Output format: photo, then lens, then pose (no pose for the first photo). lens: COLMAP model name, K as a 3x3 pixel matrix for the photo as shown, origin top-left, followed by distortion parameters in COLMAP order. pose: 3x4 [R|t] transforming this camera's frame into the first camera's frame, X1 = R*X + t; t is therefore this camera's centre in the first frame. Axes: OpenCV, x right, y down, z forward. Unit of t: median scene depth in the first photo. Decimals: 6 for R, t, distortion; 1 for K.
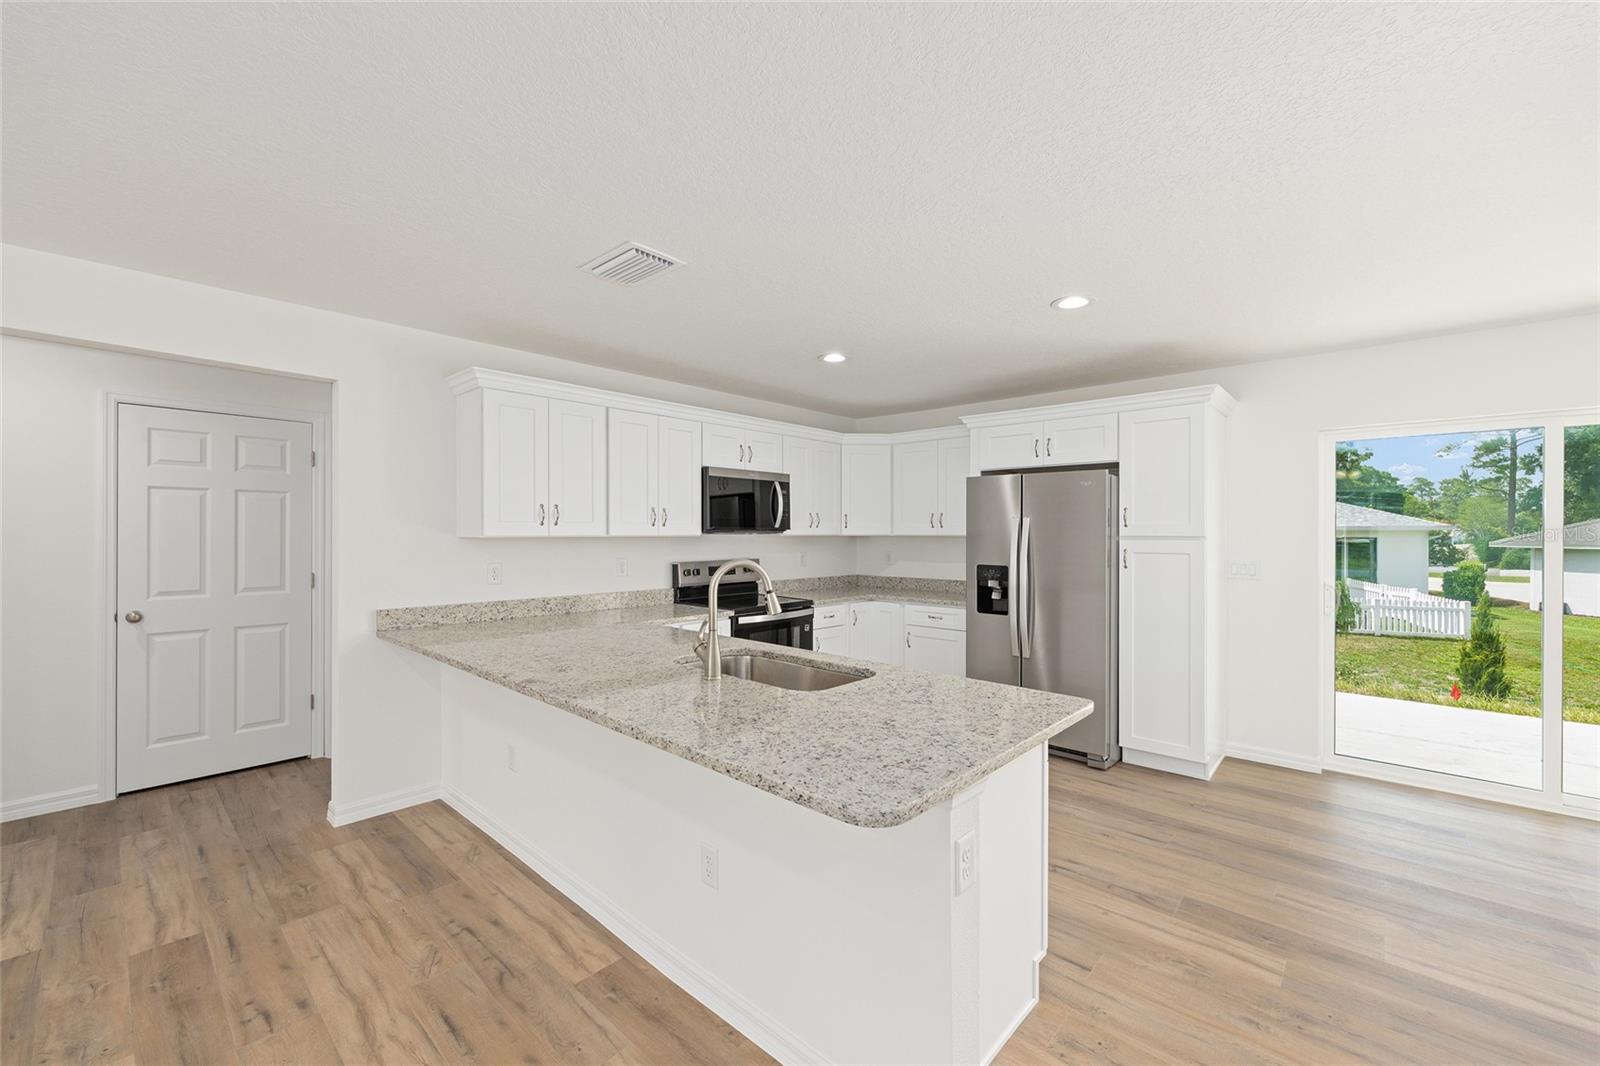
lens RADIAL K [[643.0, 0, 803.1], [0, 643.0, 535.5], [0, 0, 1]] dist [-0.005186, 0.001584]
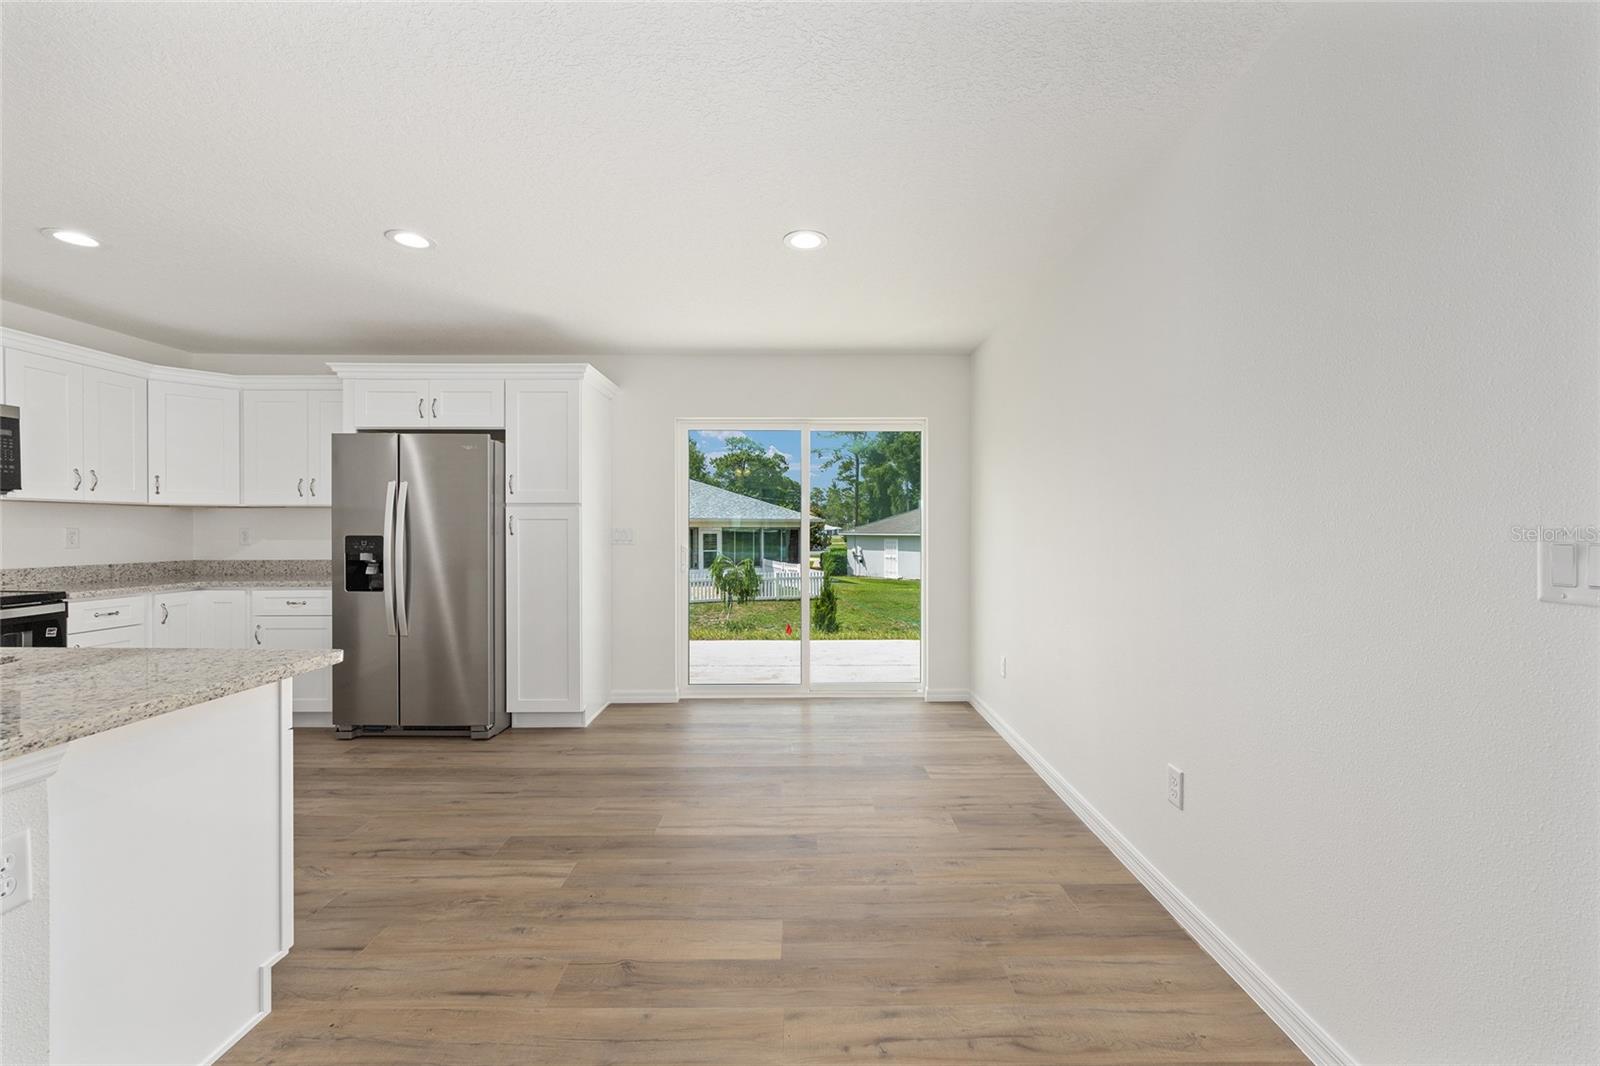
lens RADIAL K [[643.0, 0, 808.6], [0, 643.0, 524.3], [0, 0, 1]] dist [-0.005186, 0.001584]
pose [[0.731056, 0.002295, 0.682314, 0.153854], [0.004727, 0.999953, -0.008428, 0.045243], [-0.682301, 0.009386, 0.731011, -0.056722]]
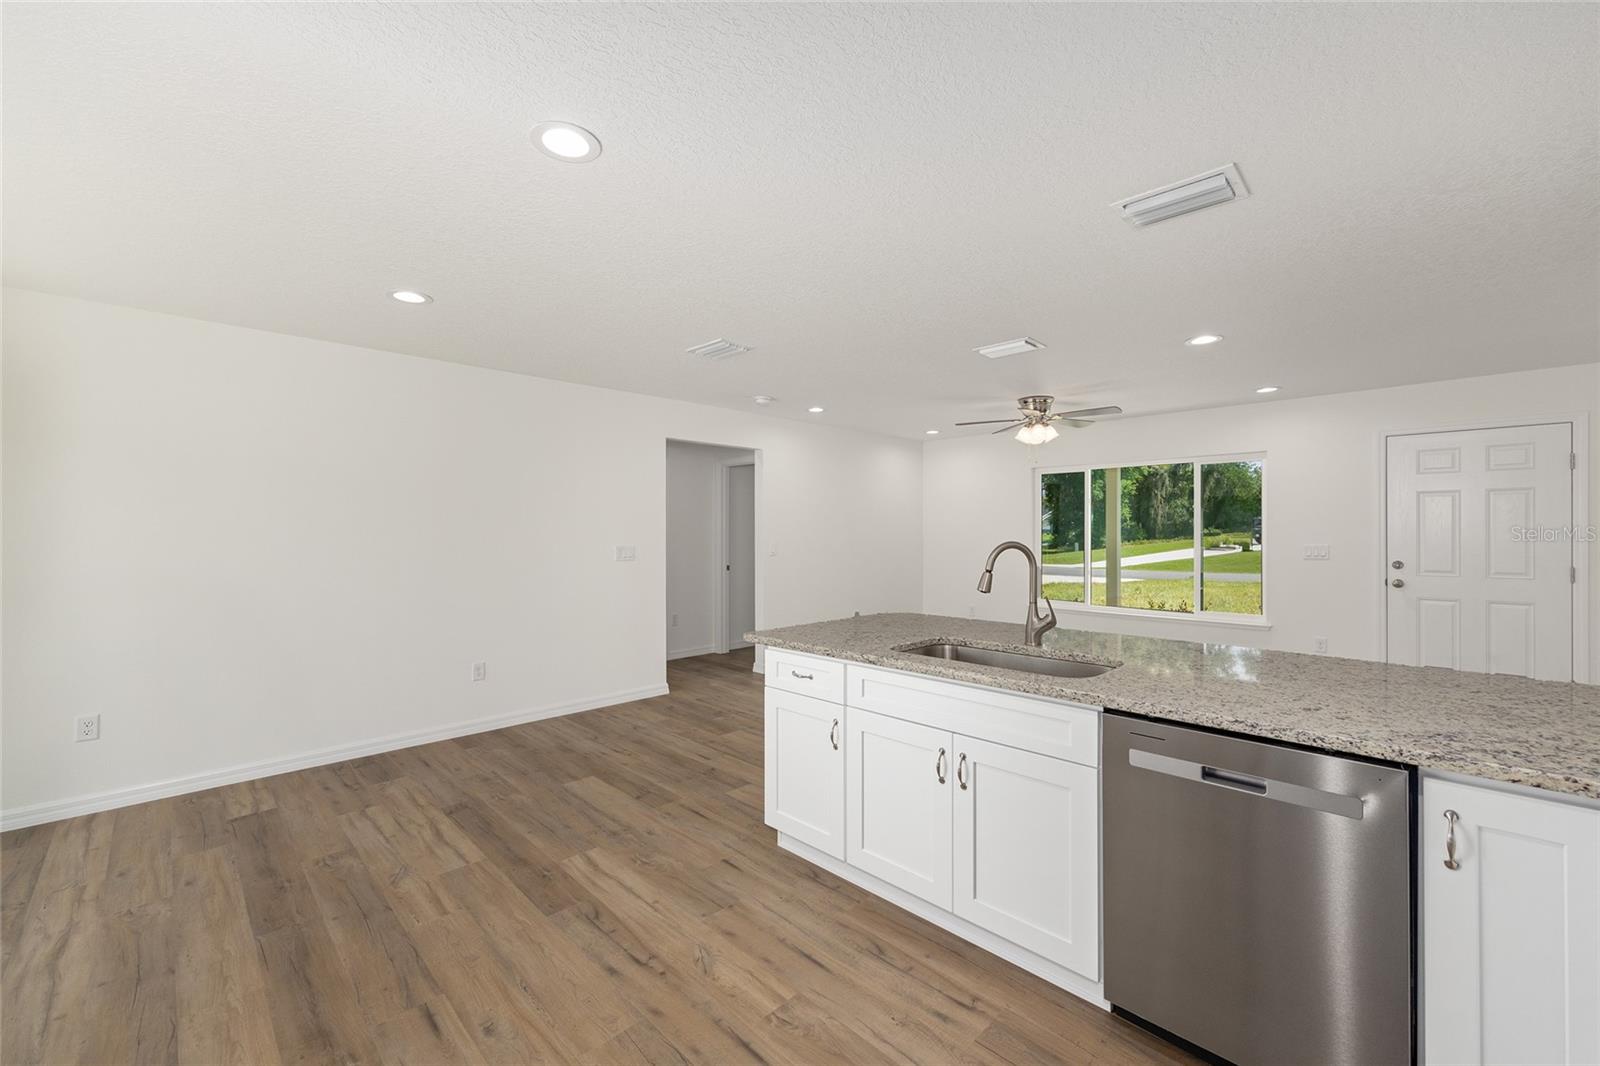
lens RADIAL K [[643.0, 0, 803.8], [0, 643.0, 529.6], [0, 0, 1]] dist [-0.005186, 0.001584]
pose [[-0.999078, -0.000805, 0.042934, 0.124125], [-0.000603, 0.999989, 0.004720, 0.006577], [-0.042937, 0.004690, -0.999067, 1.214079]]
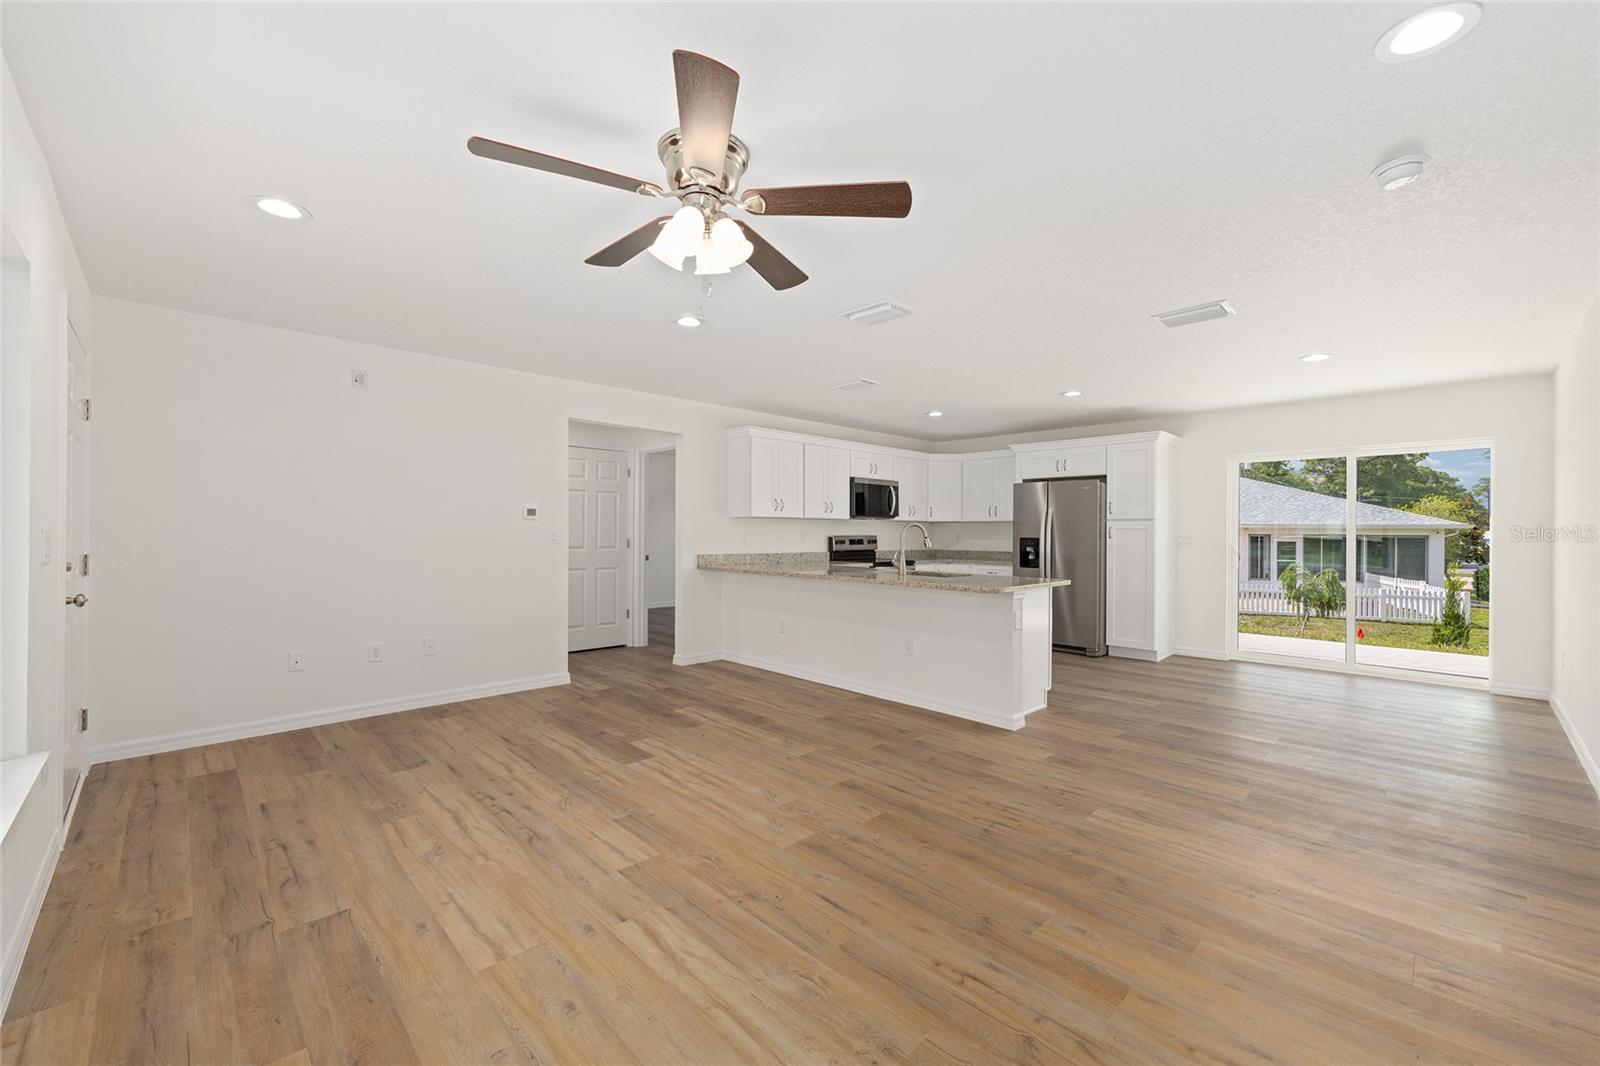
lens RADIAL K [[643.0, 0, 802.4], [0, 643.0, 531.7], [0, 0, 1]] dist [-0.005186, 0.001584]
pose [[0.998295, 0.005254, -0.058133, -0.201608], [-0.005588, 0.999969, -0.005584, 0.047422], [0.058102, 0.005900, 0.998293, -0.716162]]
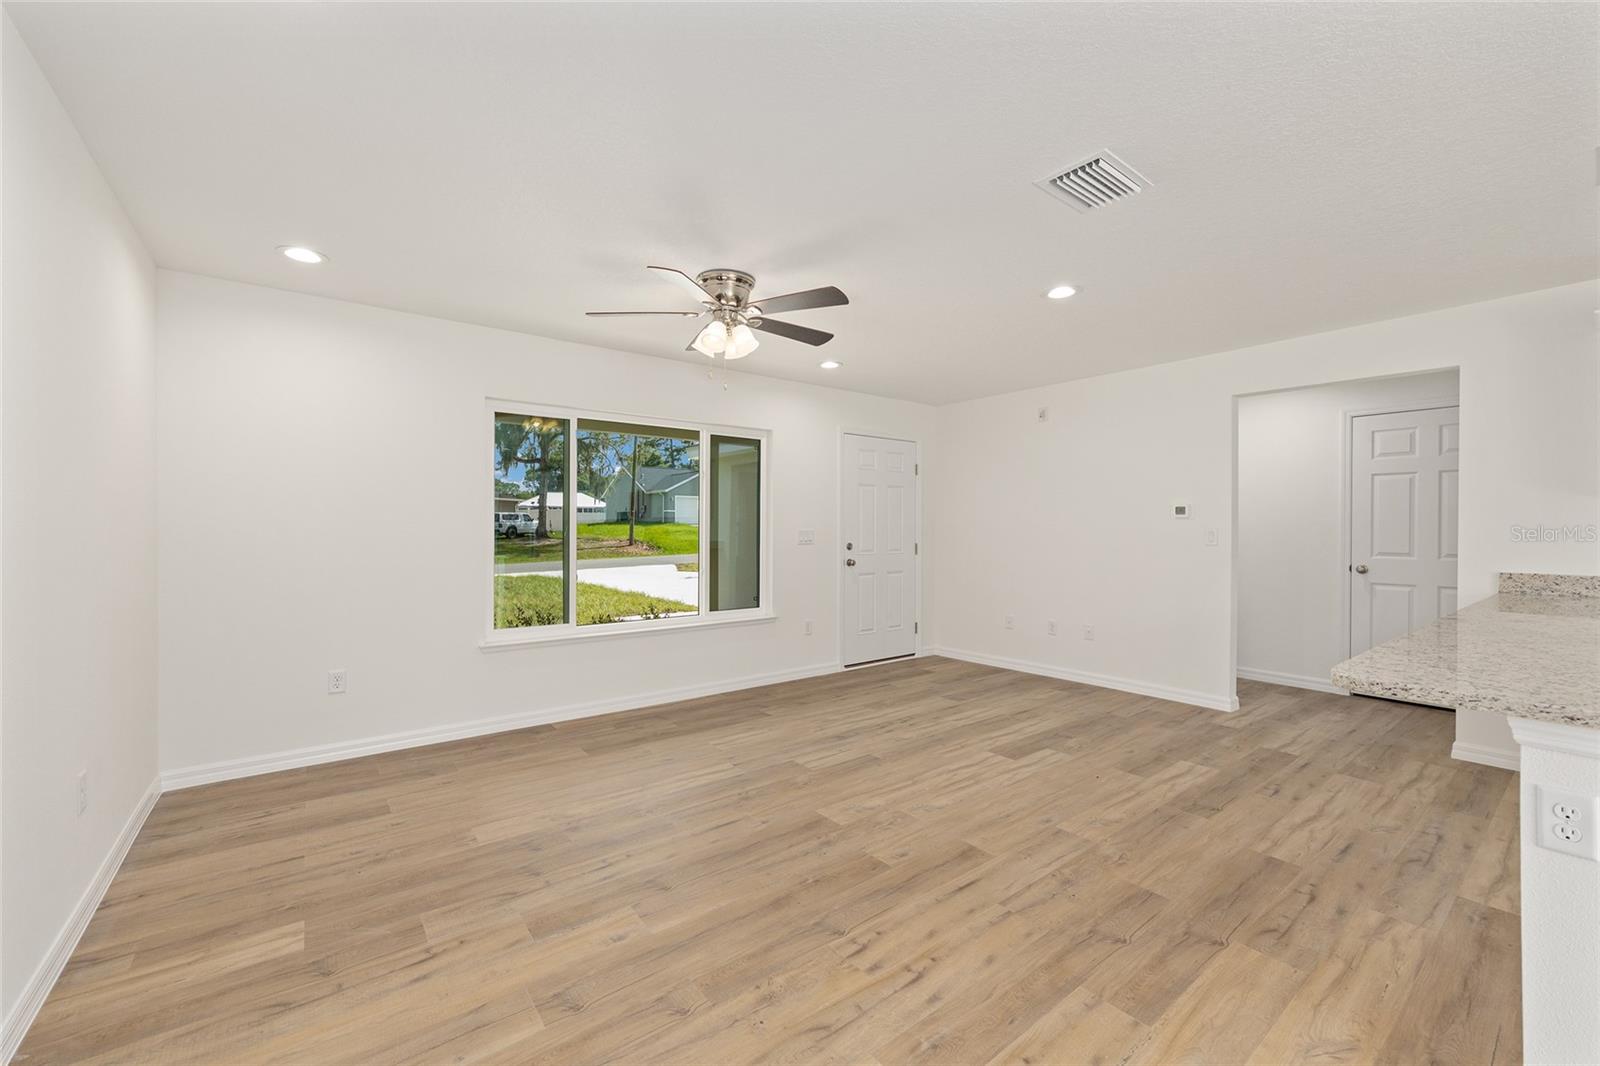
lens RADIAL K [[643.0, 0, 808.7], [0, 643.0, 532.9], [0, 0, 1]] dist [-0.005186, 0.001584]
pose [[-0.170033, 0.004022, -0.985430, 0.463869], [-0.007272, 0.999959, 0.005336, 0.044052], [0.985411, 0.008074, -0.169997, 0.048175]]
